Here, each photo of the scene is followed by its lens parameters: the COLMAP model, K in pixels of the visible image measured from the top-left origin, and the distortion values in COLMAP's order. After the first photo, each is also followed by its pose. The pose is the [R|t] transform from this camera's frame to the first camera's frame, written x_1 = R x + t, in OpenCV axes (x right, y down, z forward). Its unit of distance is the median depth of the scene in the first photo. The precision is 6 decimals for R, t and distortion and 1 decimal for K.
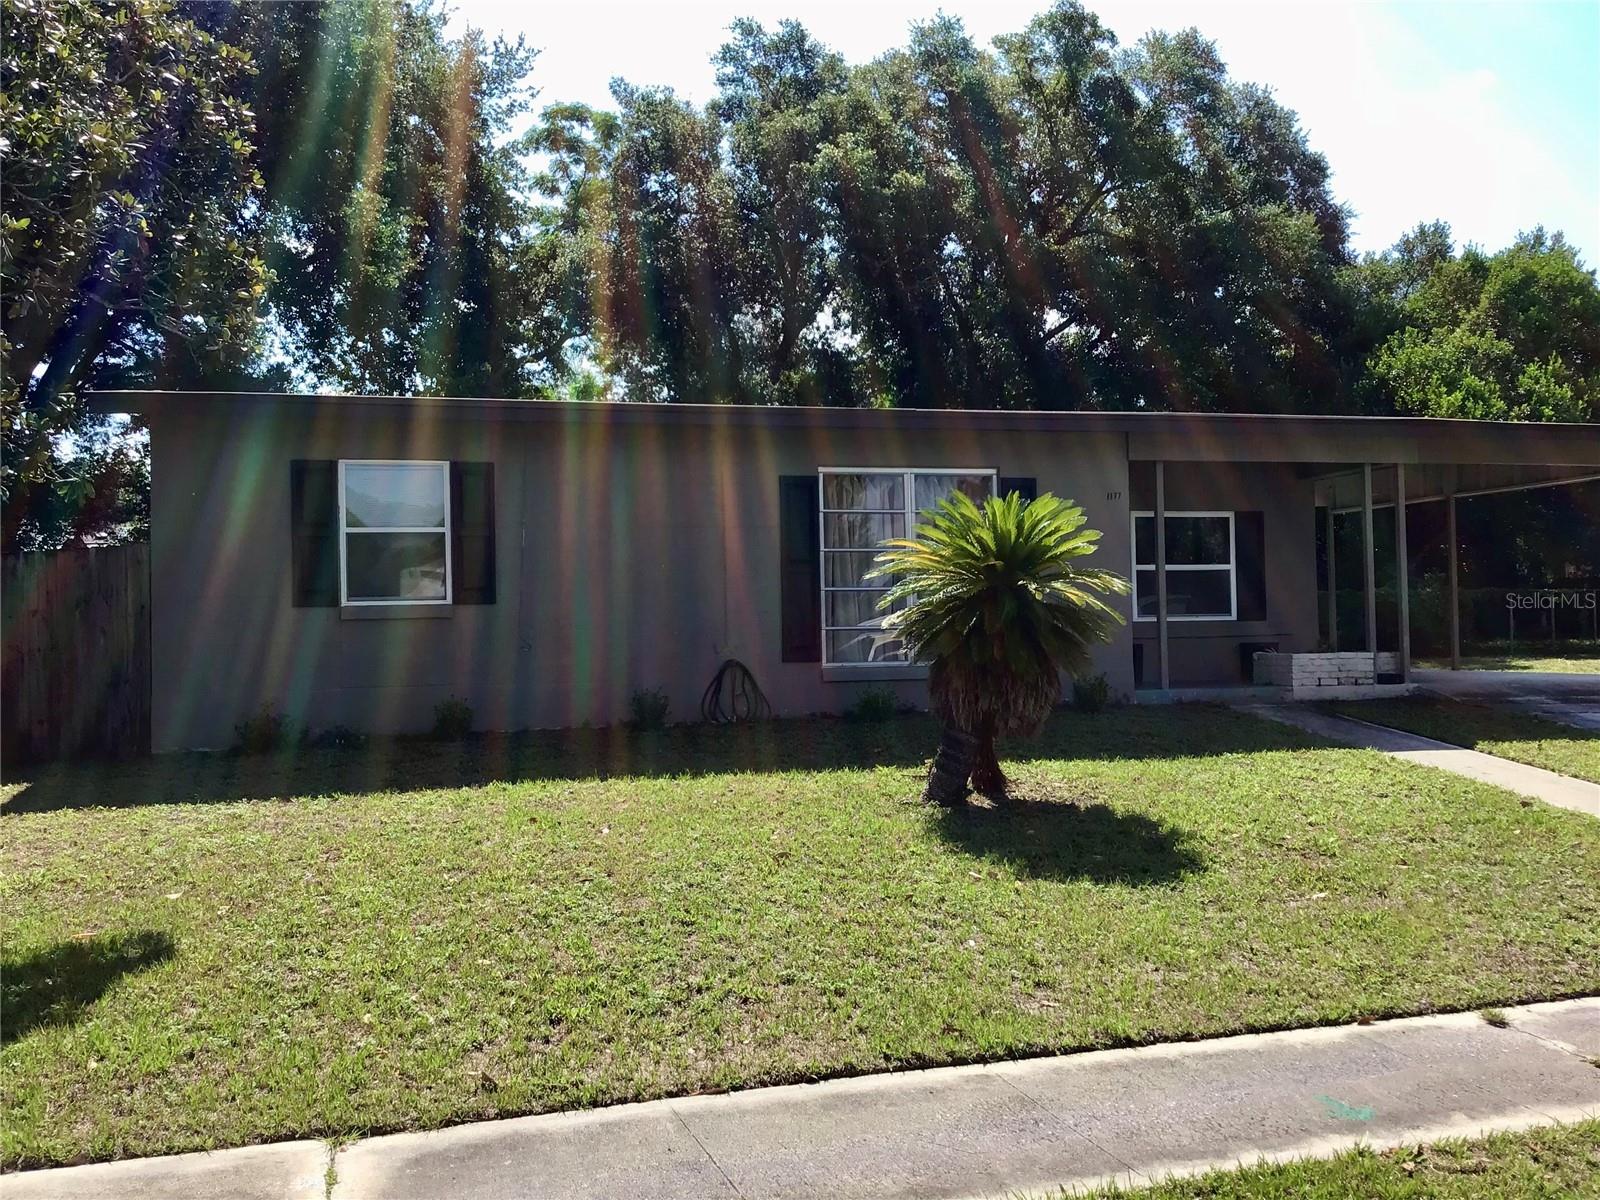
lens RADIAL K [[1454.7, 0, 791.6], [0, 1454.7, 594.2], [0, 0, 1]] dist [0.145564, -0.310716]
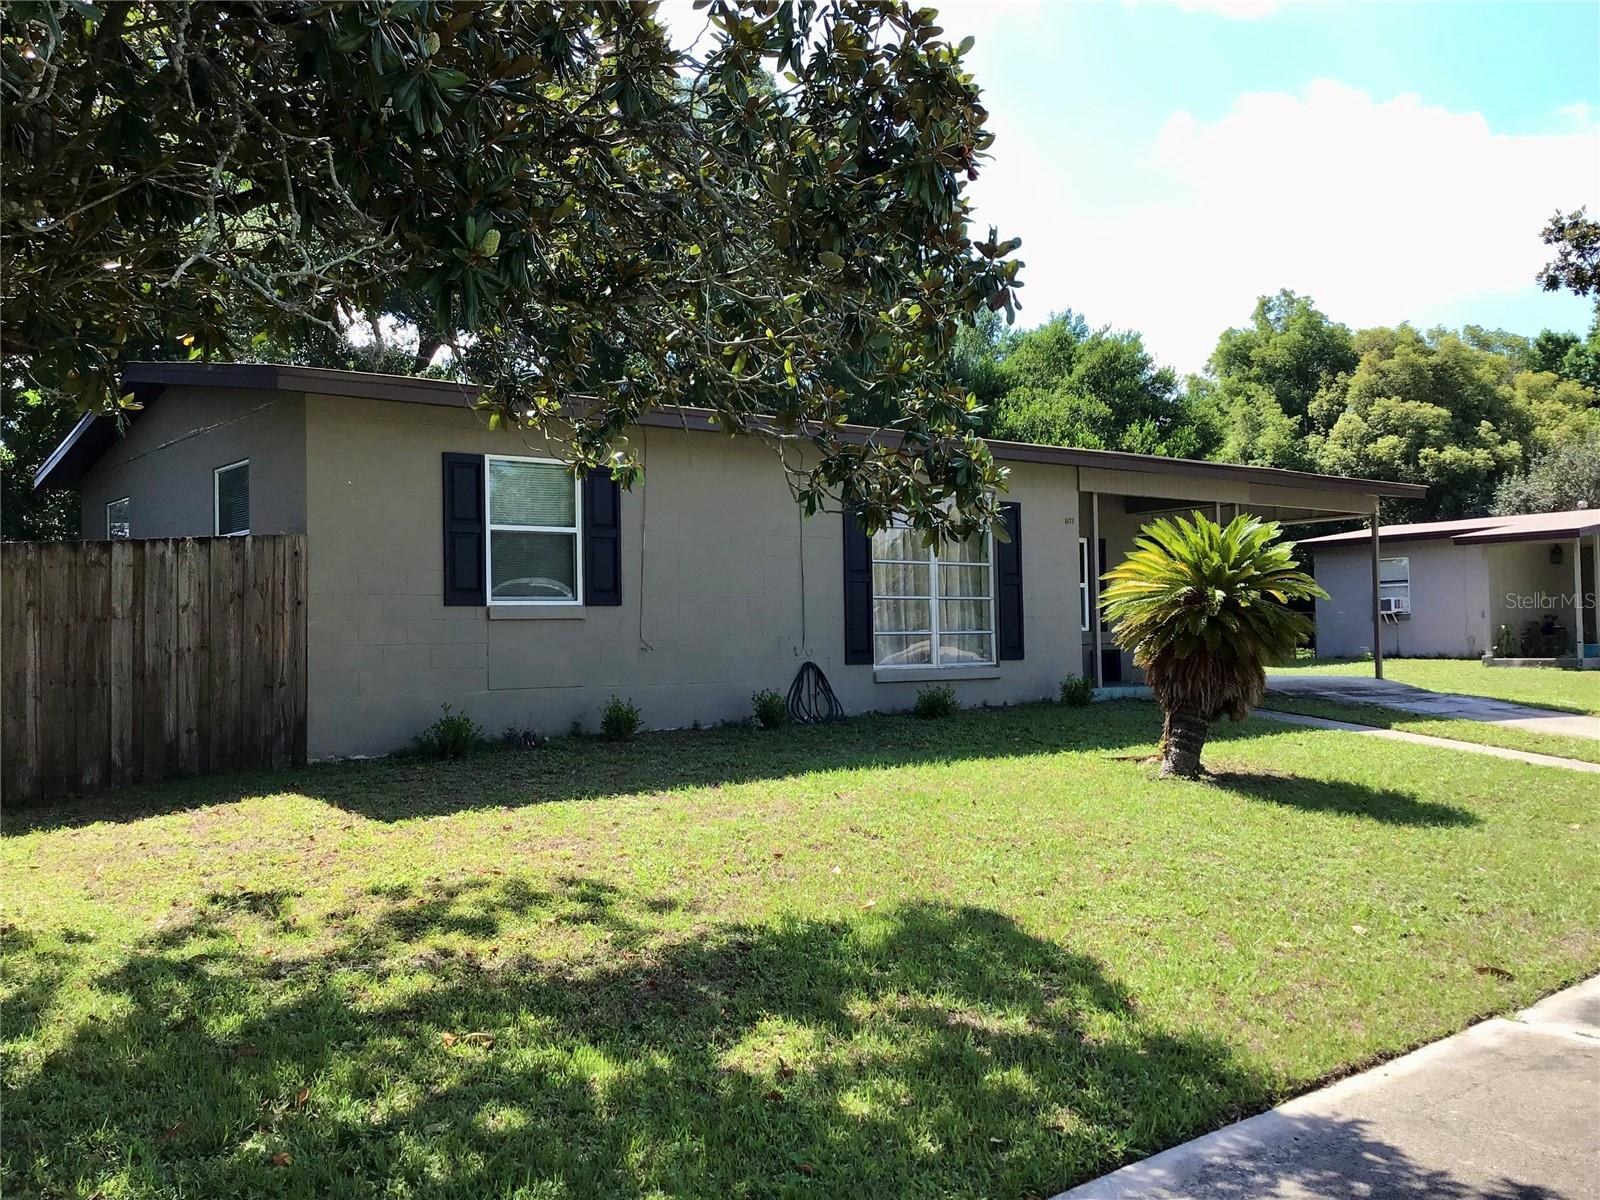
lens RADIAL K [[1454.7, 0, 791.6], [0, 1454.7, 594.2], [0, 0, 1]] dist [0.145564, -0.310716]
pose [[0.912483, 0.016615, 0.408776, -0.492089], [-0.009812, 0.999776, -0.018733, 0.016012], [-0.408996, 0.013082, 0.912442, 0.038961]]
